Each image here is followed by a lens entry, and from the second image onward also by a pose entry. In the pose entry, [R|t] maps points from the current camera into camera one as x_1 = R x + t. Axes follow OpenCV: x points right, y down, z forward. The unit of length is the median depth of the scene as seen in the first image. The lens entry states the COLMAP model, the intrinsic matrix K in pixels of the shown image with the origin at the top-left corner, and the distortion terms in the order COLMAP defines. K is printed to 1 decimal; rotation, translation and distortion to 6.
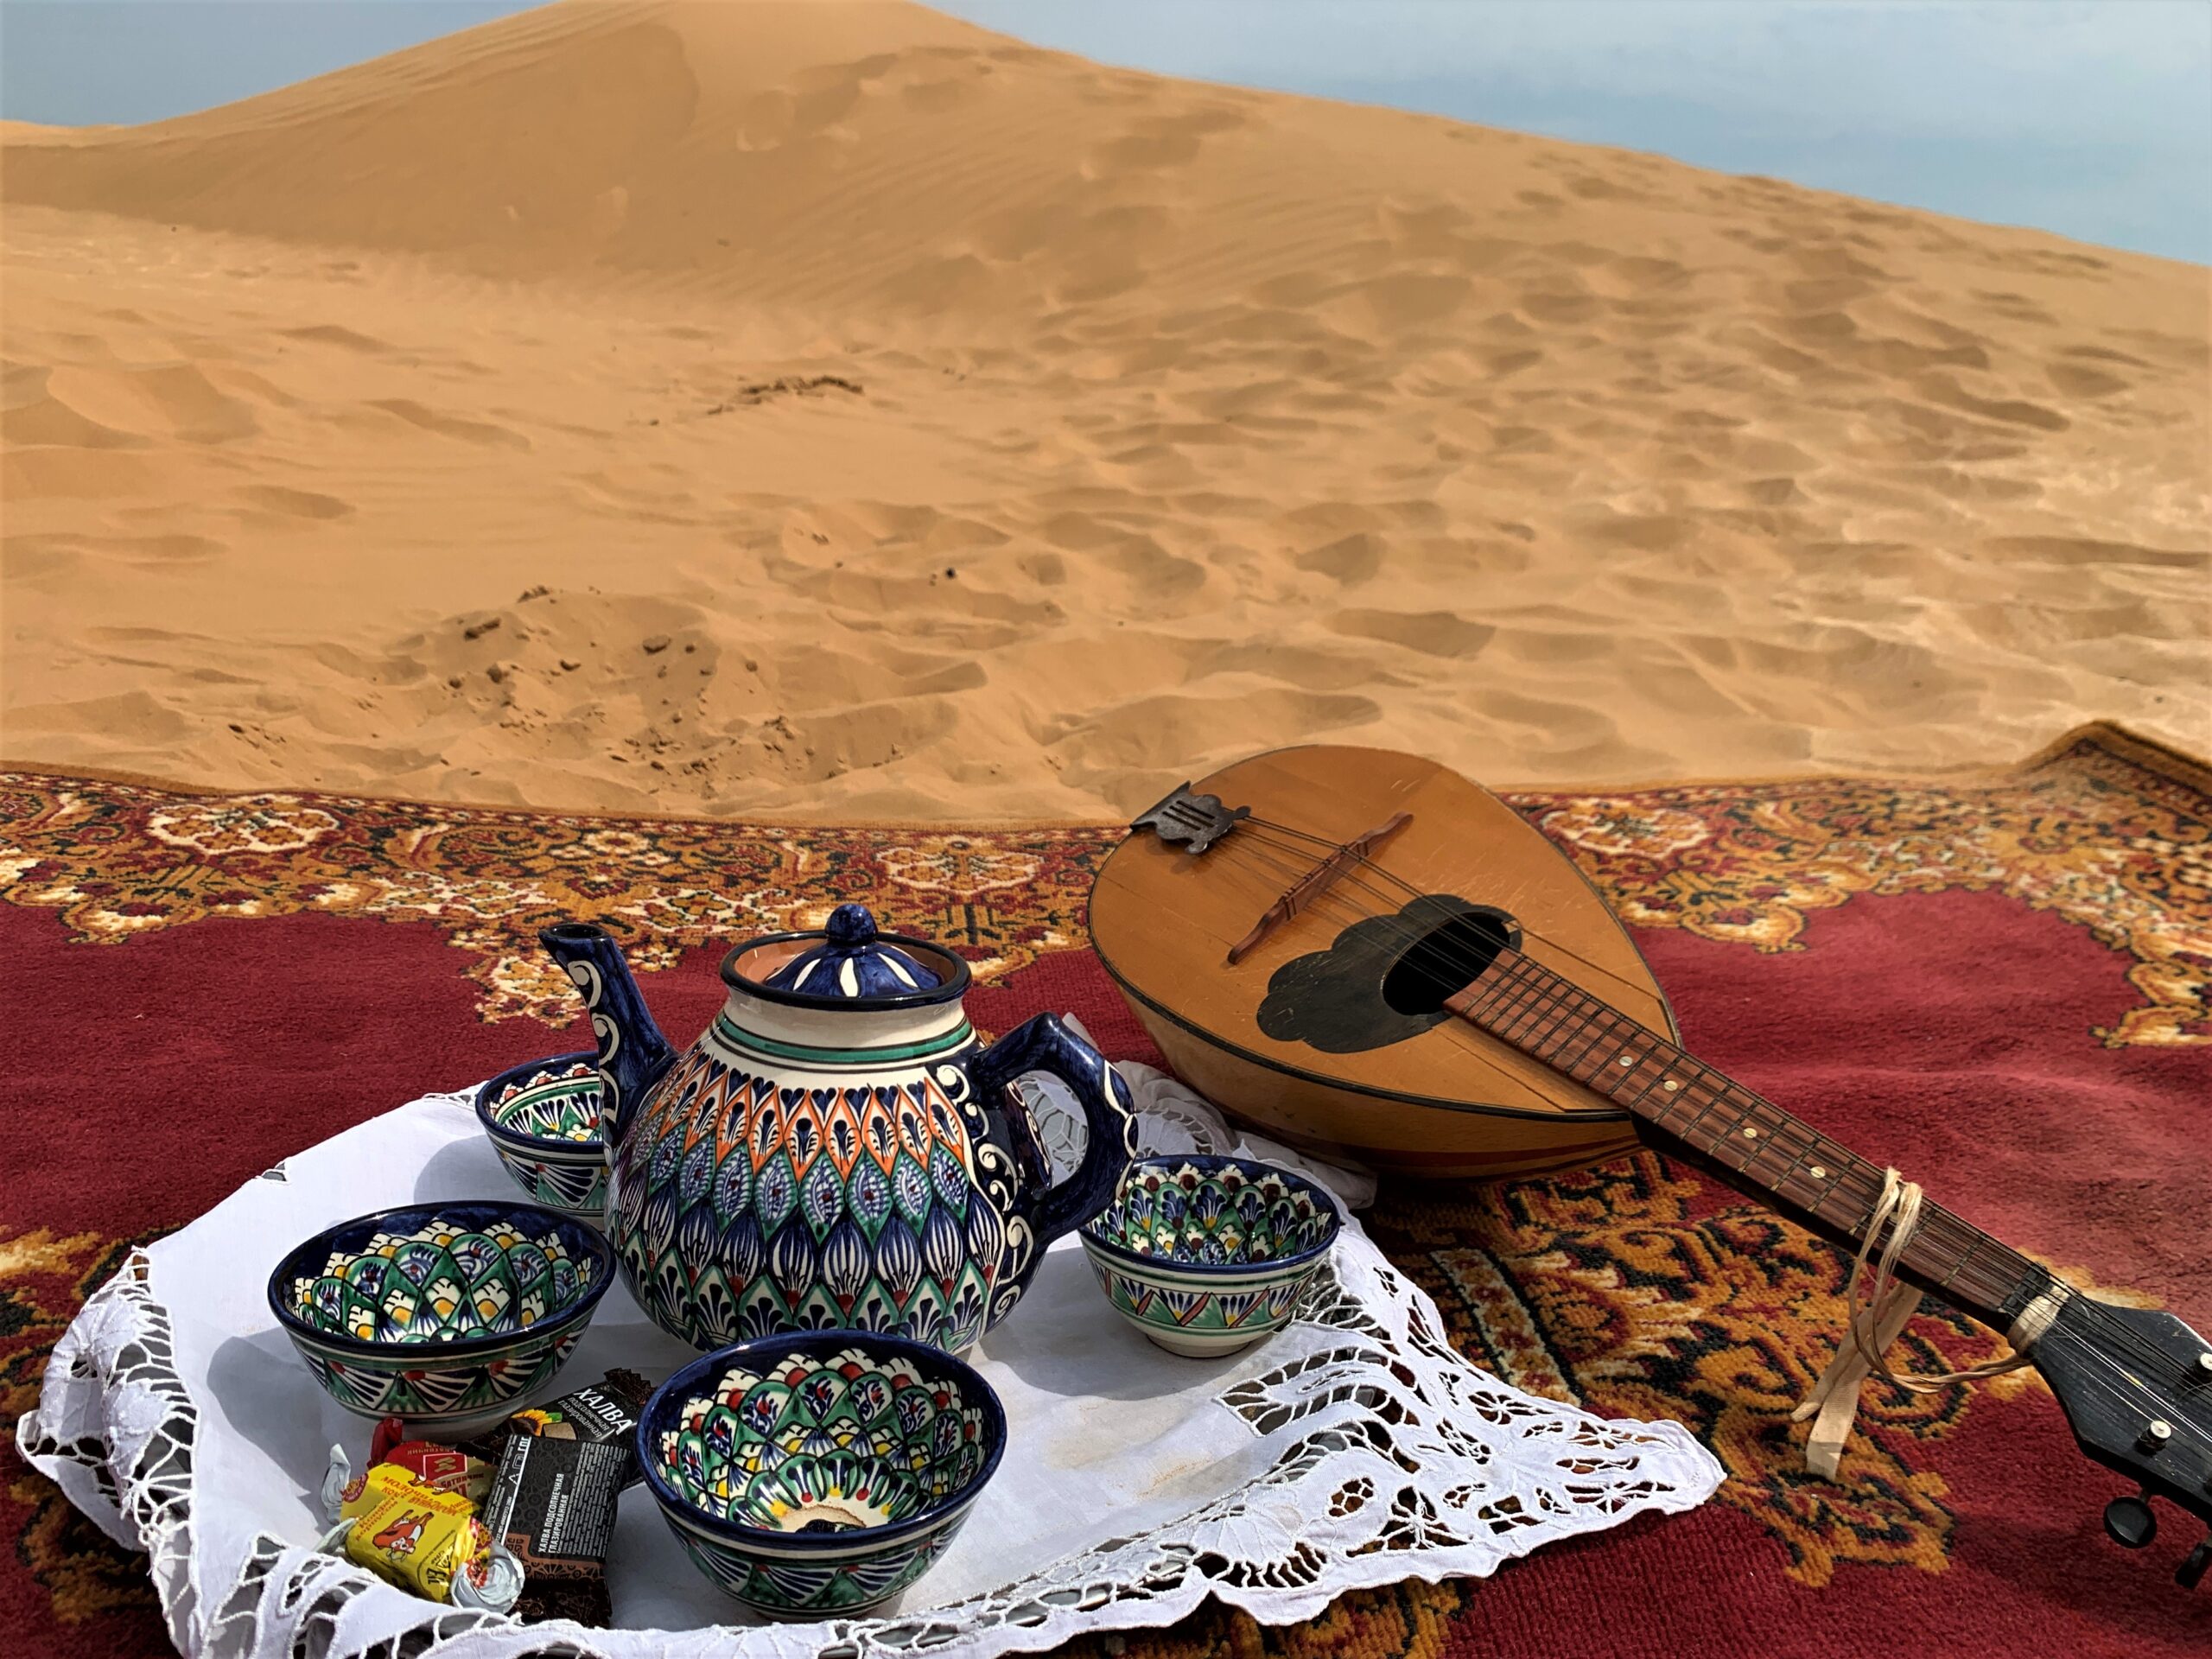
lens RADIAL K [[1688.1, 0, 1096.6], [0, 1688.1, 821.4], [0, 0, 1]] dist [0.015058, -0.029765]
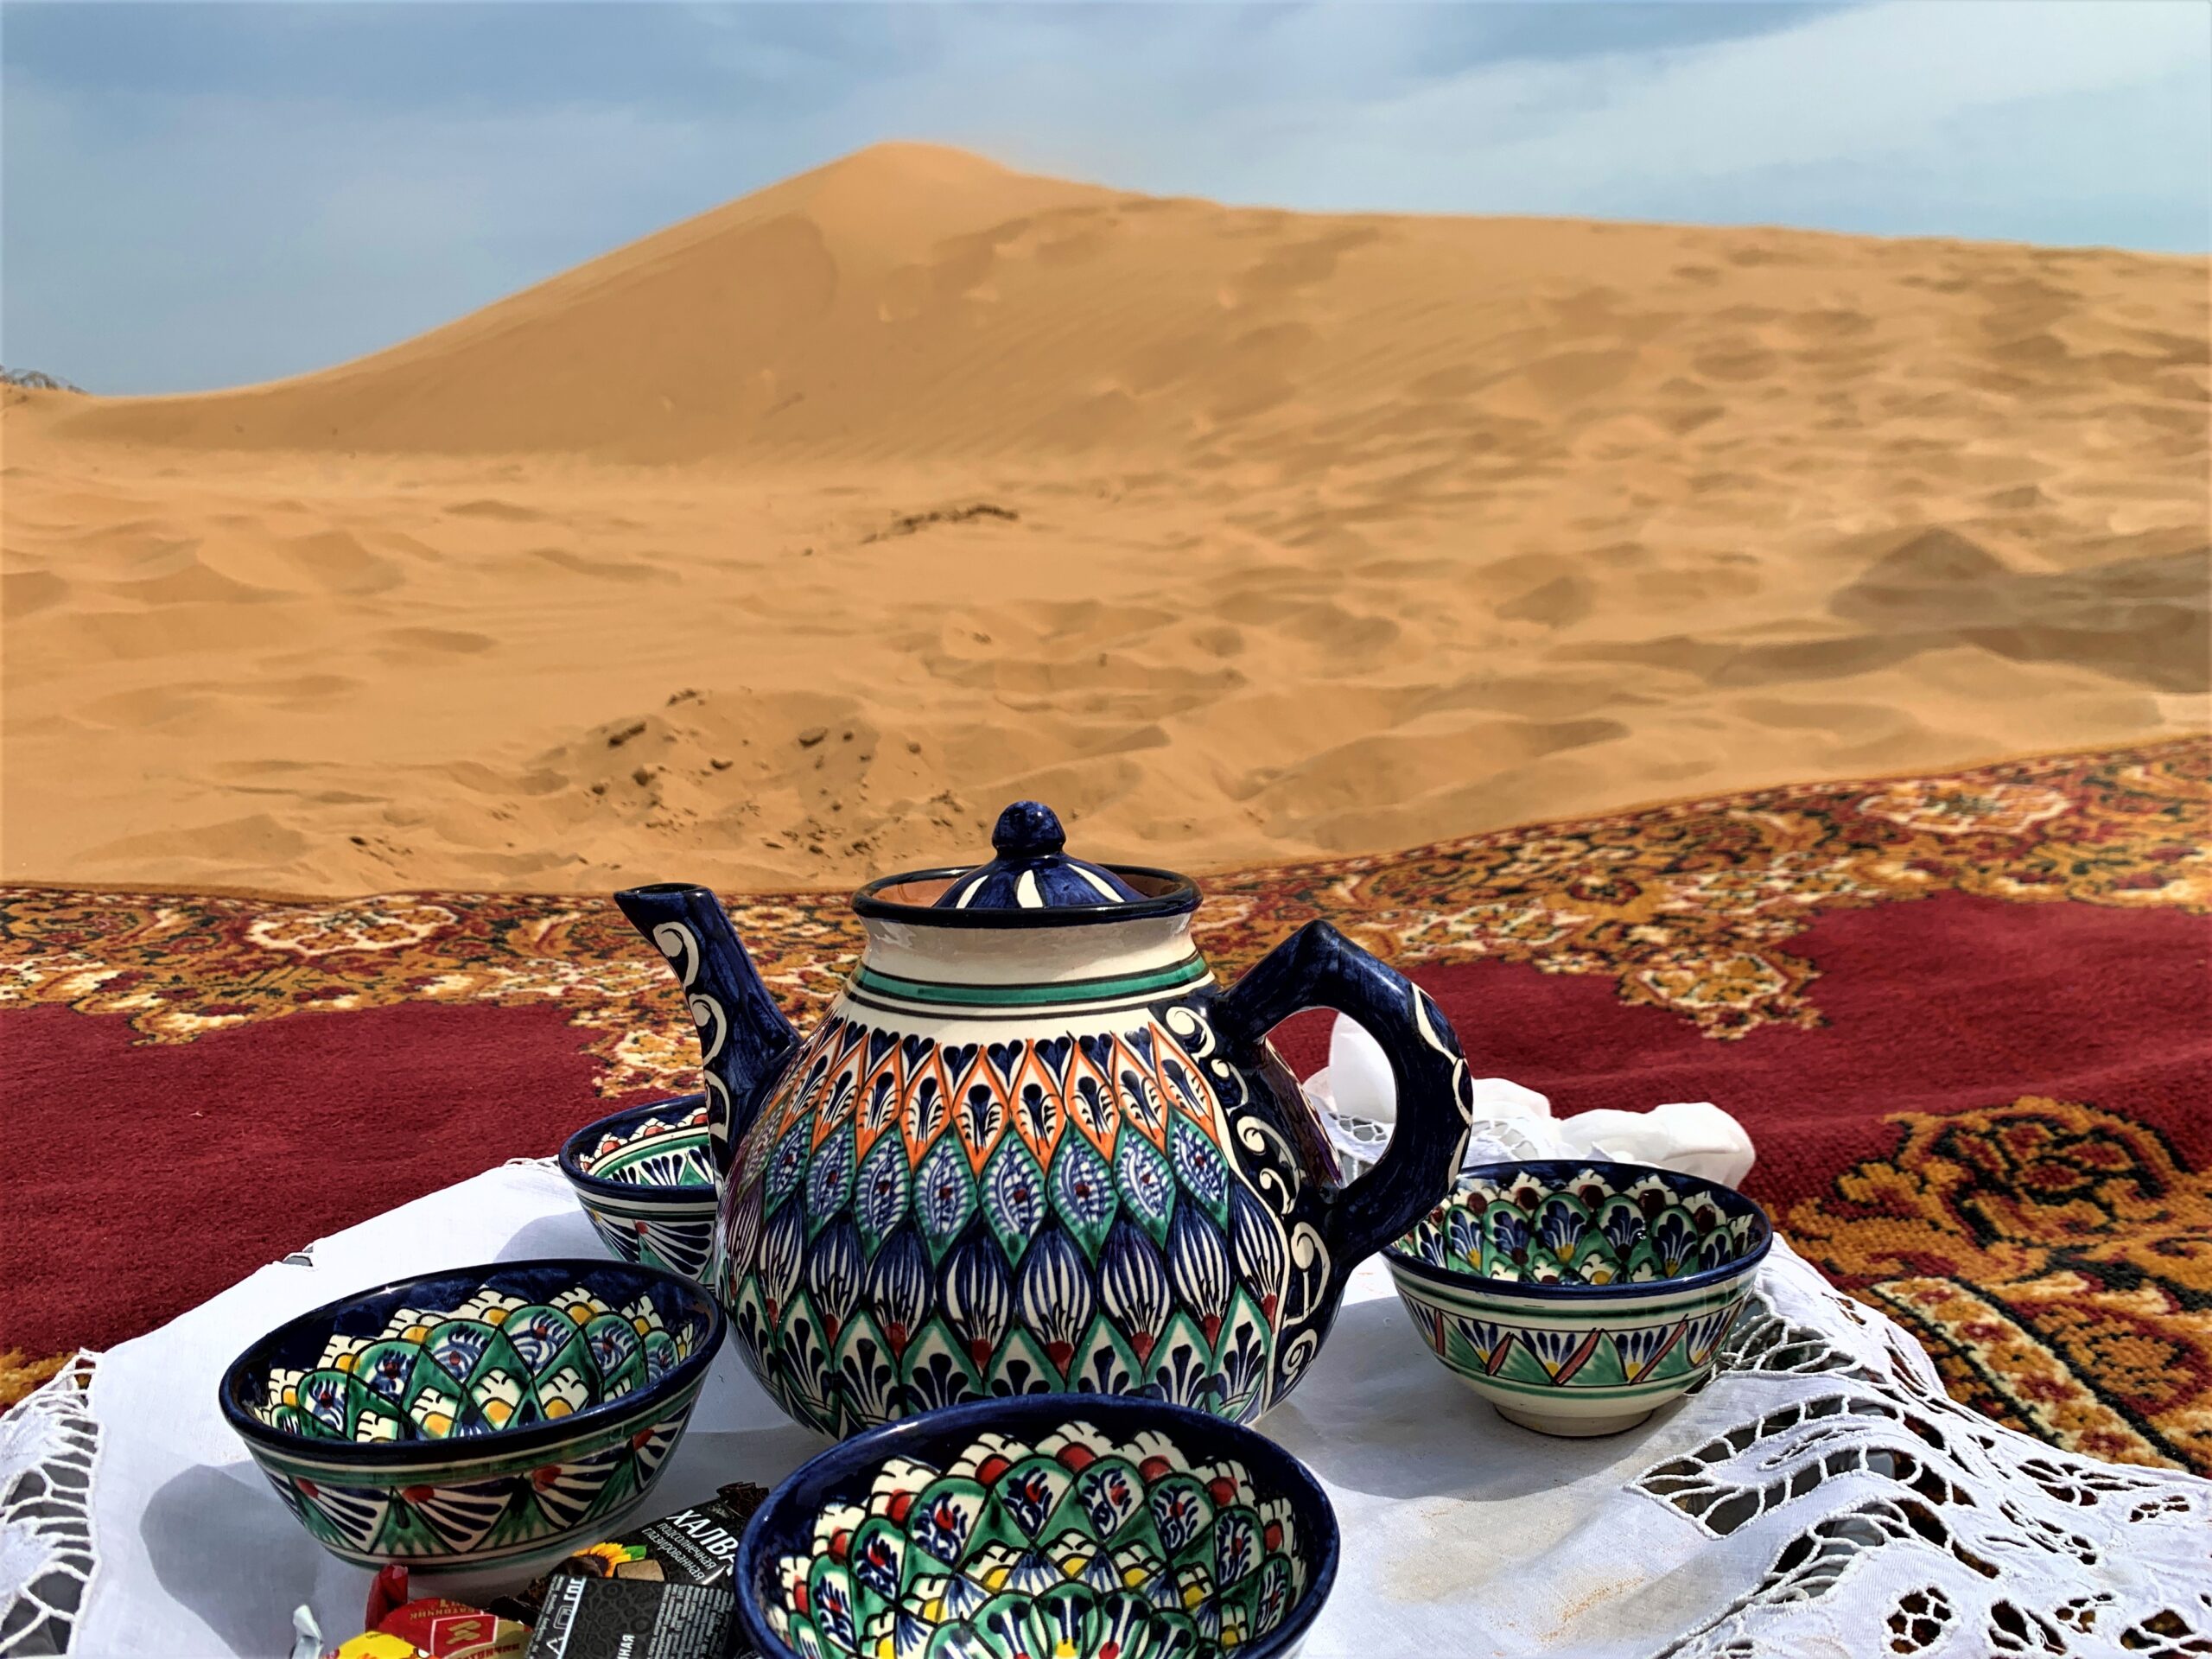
lens RADIAL K [[1688.1, 0, 1112.4], [0, 1688.1, 825.8], [0, 0, 1]] dist [0.015058, -0.029765]
pose [[0.991359, -0.090896, -0.094580, -0.035383], [0.081051, 0.991354, -0.103190, 0.112012], [0.103142, 0.094632, 0.990155, 0.247222]]
